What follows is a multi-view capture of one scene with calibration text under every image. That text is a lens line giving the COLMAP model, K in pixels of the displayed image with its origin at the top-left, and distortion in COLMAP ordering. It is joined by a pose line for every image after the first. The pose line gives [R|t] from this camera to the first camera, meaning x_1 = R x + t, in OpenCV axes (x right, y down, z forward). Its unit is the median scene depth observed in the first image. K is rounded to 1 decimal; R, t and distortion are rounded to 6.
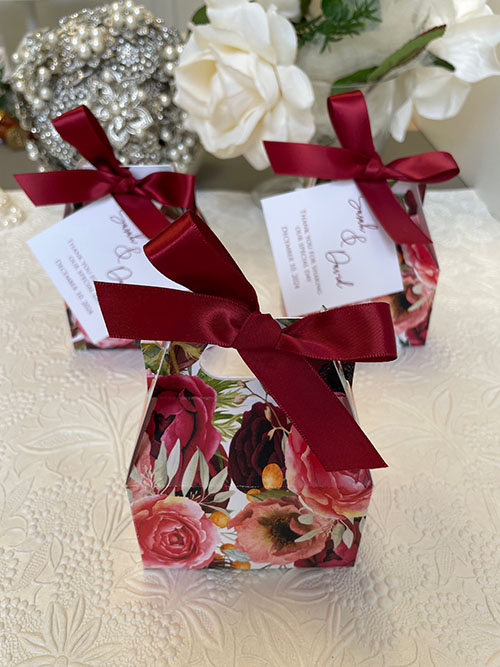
lens RADIAL K [[516.5, 0, 250.0], [0, 516.5, 333.5], [0, 0, 1]] dist [0.051709, -0.104744]
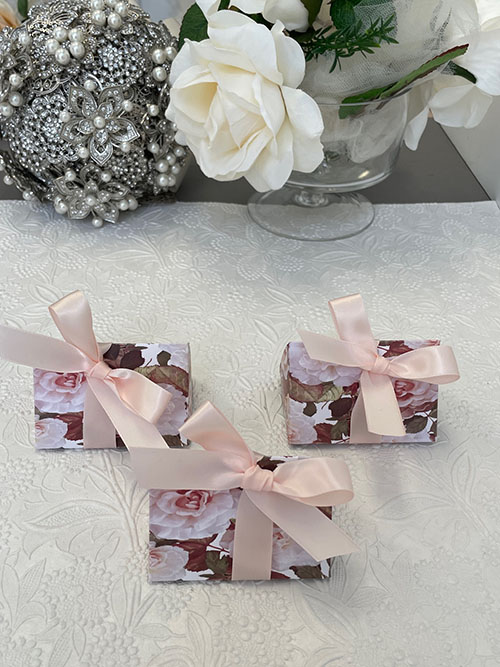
lens RADIAL K [[634.5, 0, 250.0], [0, 634.5, 333.5], [0, 0, 1]] dist [0.063721, -0.111662]
pose [[0.998995, -0.004076, 0.044647, -0.051447], [0.002764, 0.999564, 0.029402, -0.104070], [-0.044747, -0.029249, 0.998570, -0.114466]]
